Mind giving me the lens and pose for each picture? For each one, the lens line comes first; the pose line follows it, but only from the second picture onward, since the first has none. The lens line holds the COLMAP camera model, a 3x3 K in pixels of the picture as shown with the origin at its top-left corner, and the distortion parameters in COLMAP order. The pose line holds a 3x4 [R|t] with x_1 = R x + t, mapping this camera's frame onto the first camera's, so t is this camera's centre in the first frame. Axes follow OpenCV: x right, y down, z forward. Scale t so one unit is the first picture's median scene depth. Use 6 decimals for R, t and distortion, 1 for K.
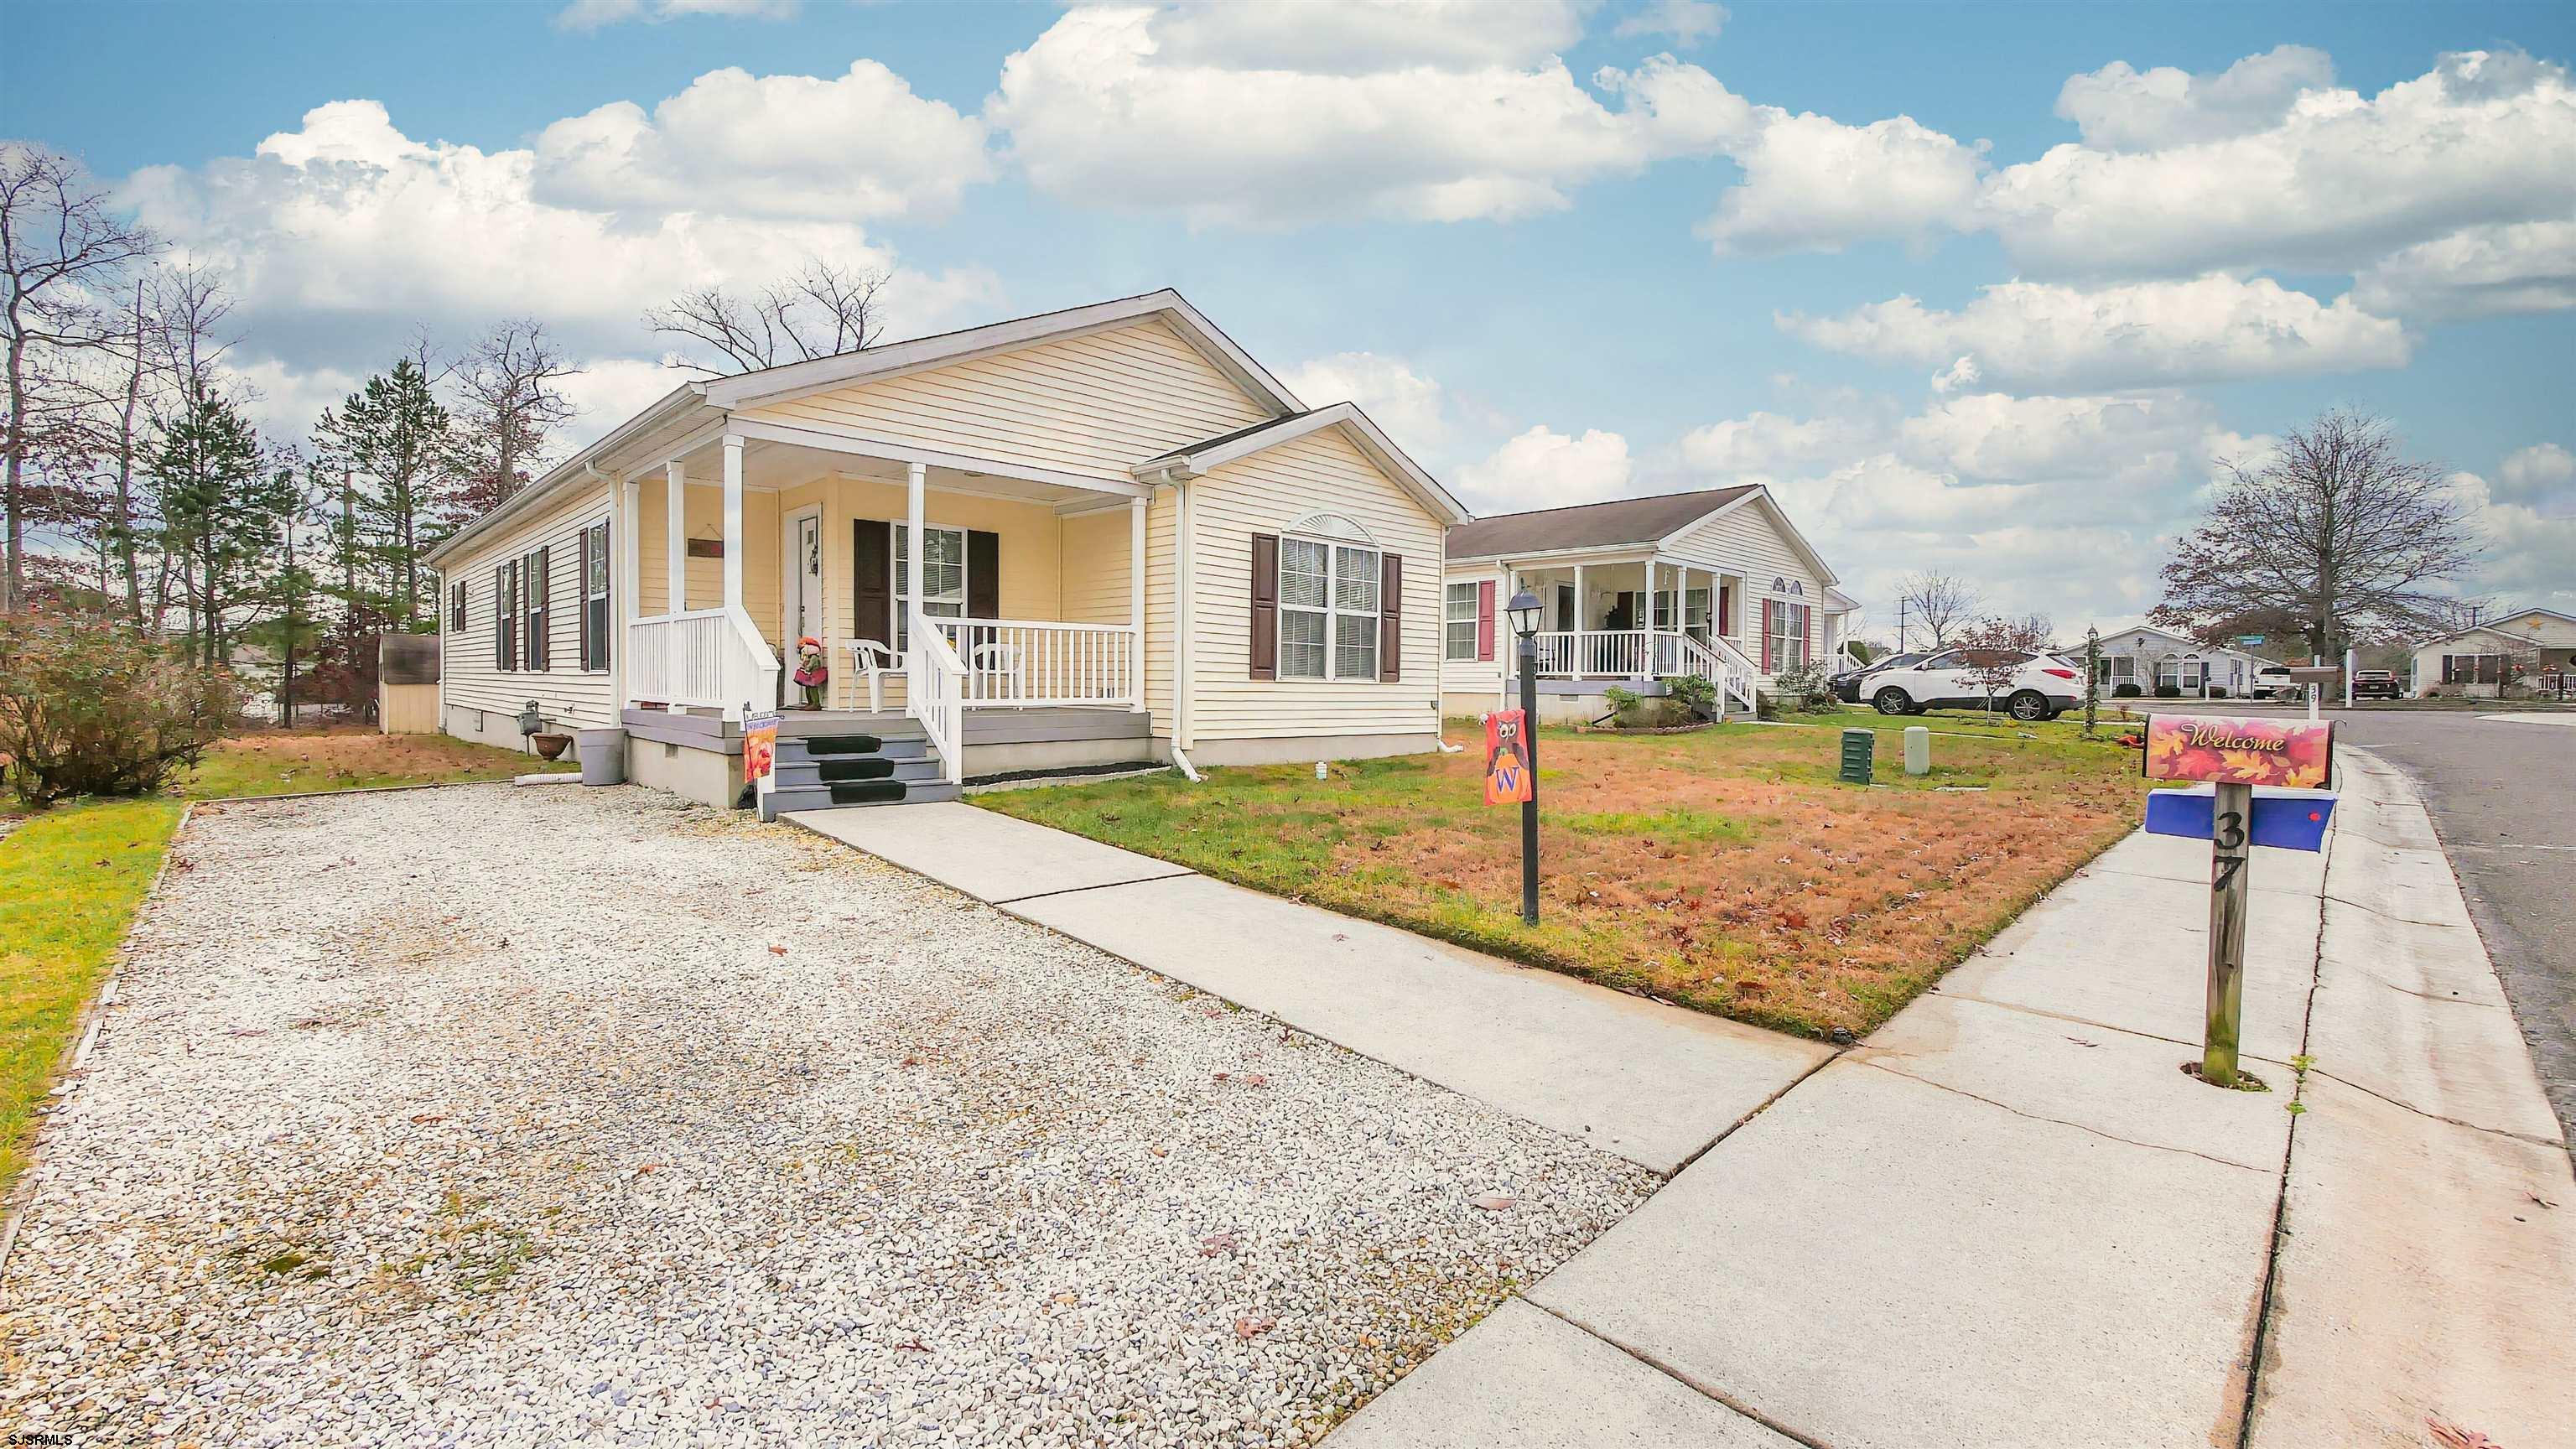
lens RADIAL K [[1060.5, 0, 1286.3], [0, 1060.5, 712.7], [0, 0, 1]] dist [-0.007627, -0.000100]
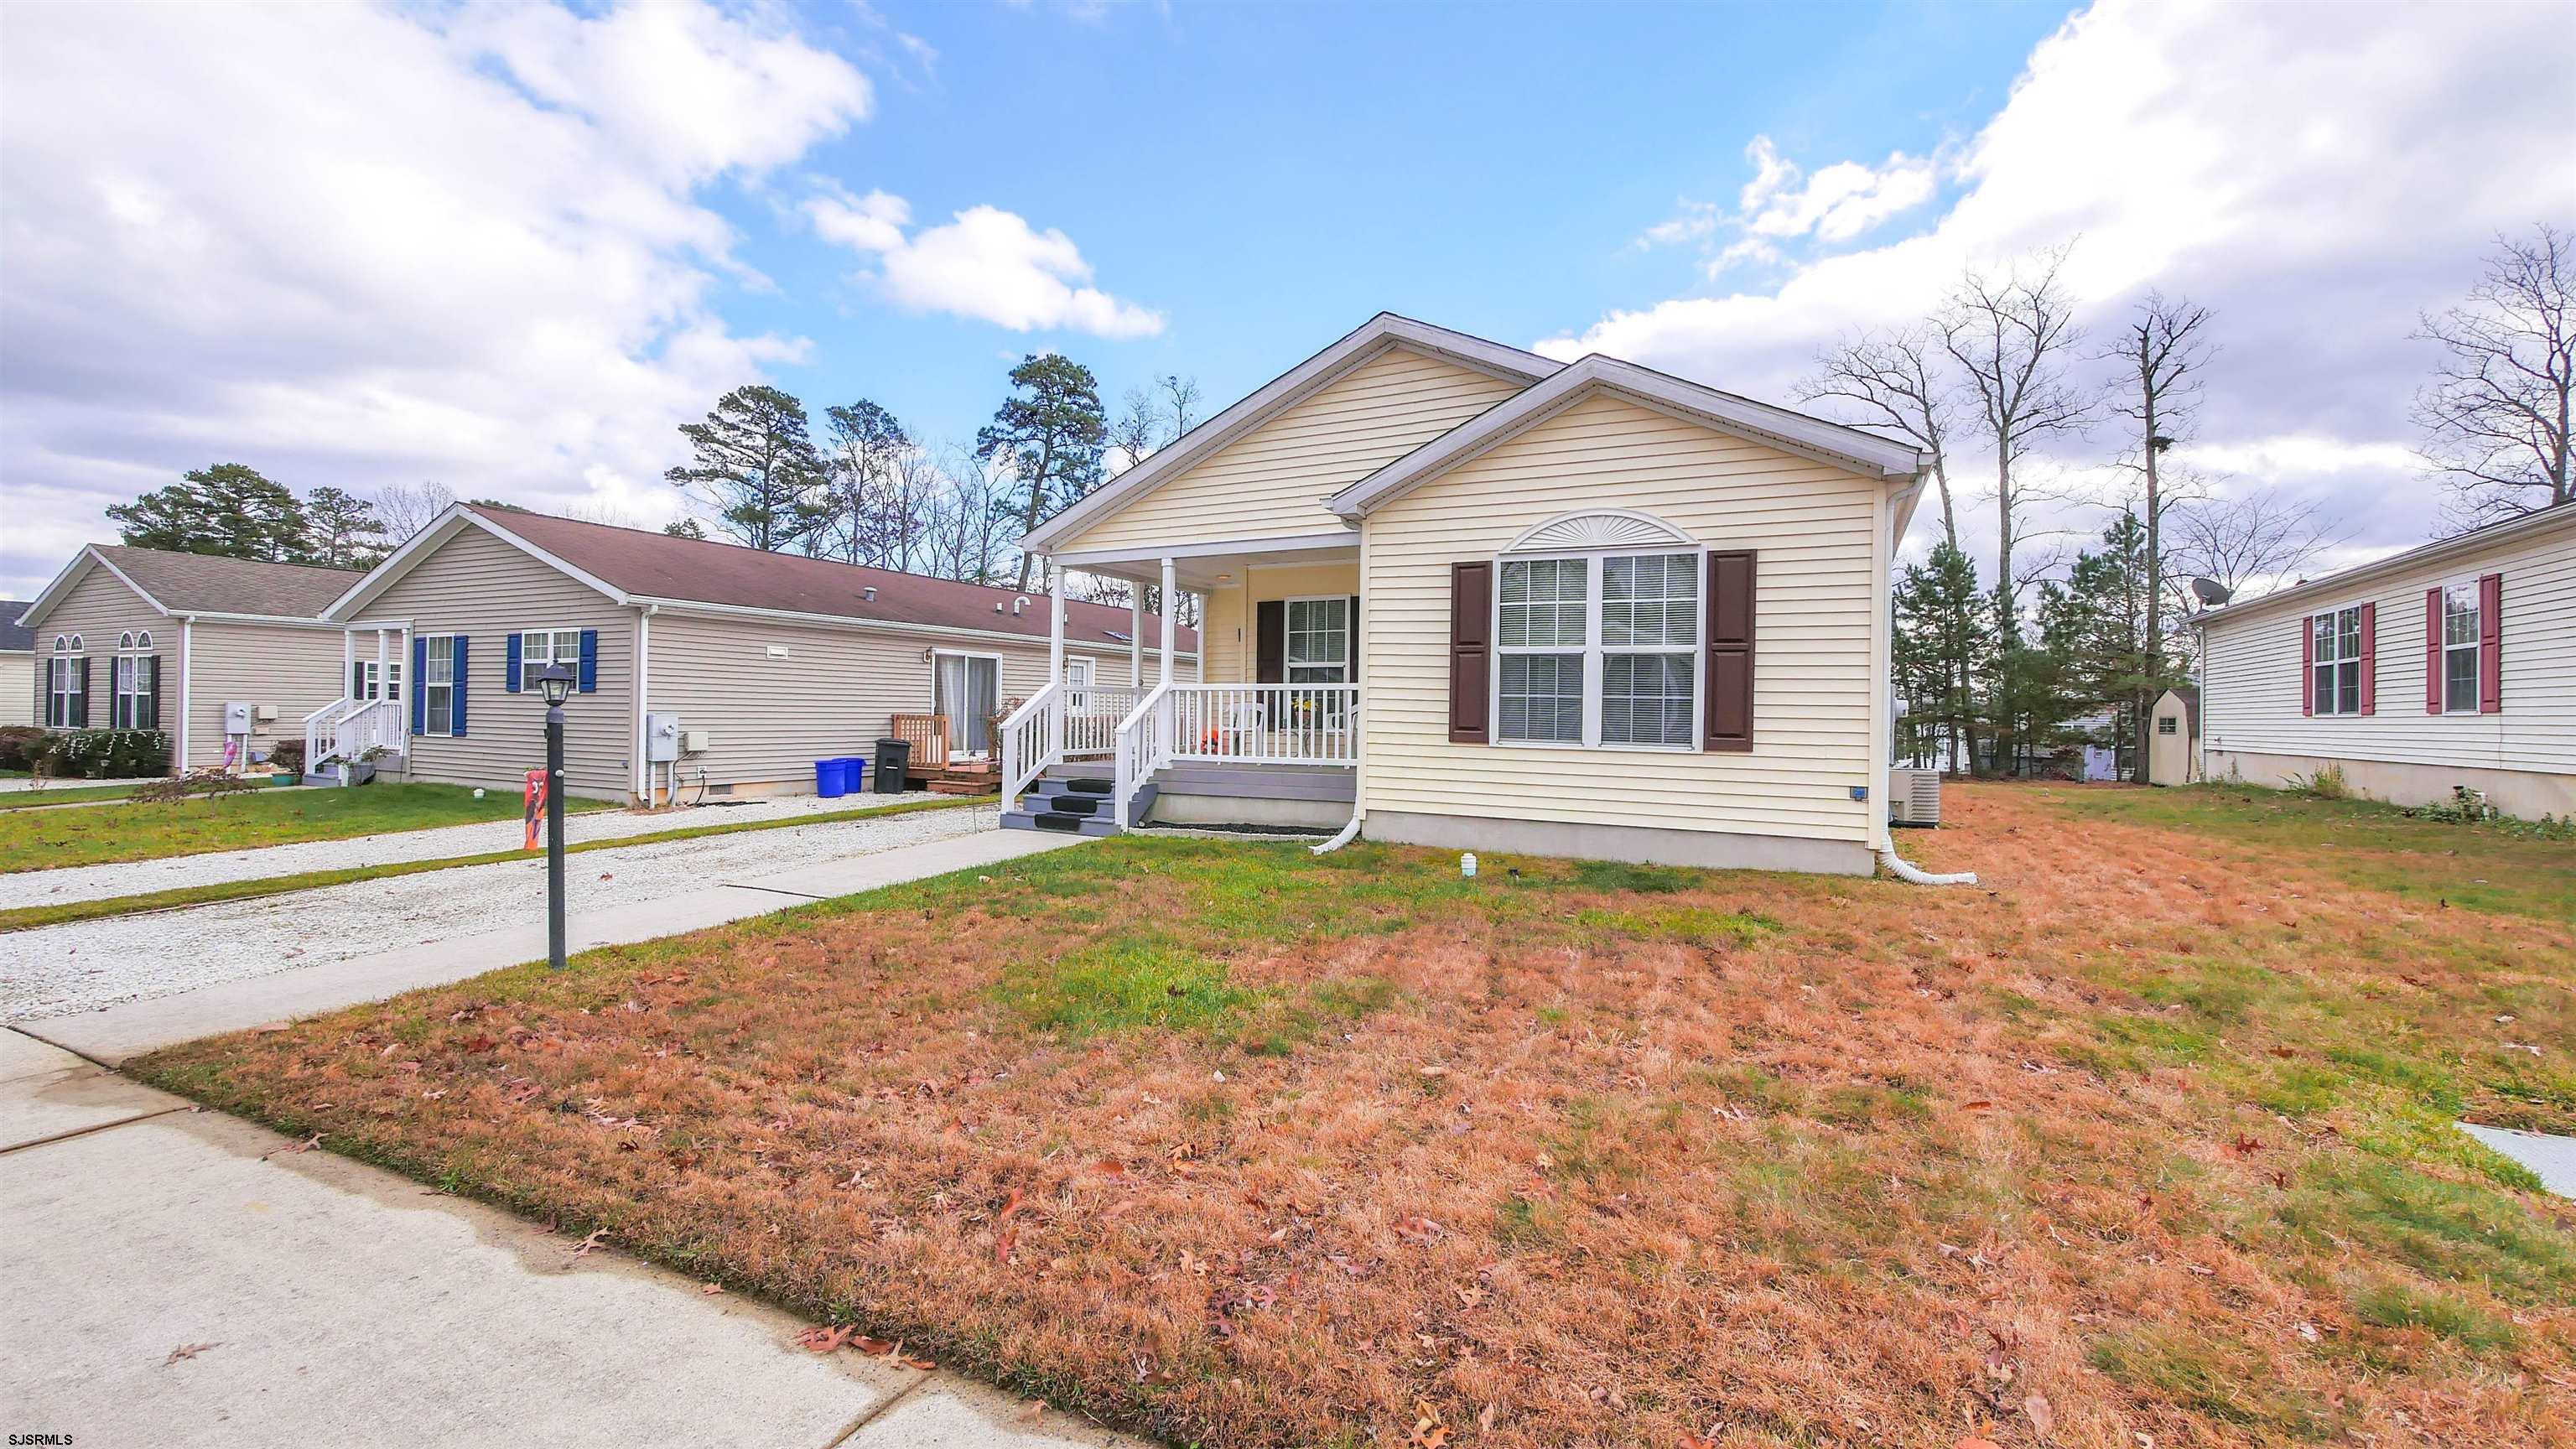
lens RADIAL K [[1060.5, 0, 1286.3], [0, 1060.5, 712.7], [0, 0, 1]] dist [-0.007627, -0.000100]
pose [[0.334076, -0.006458, -0.942524, 0.692608], [-0.036939, 0.999119, -0.019939, -0.033453], [0.941822, 0.041477, 0.333543, 0.605820]]
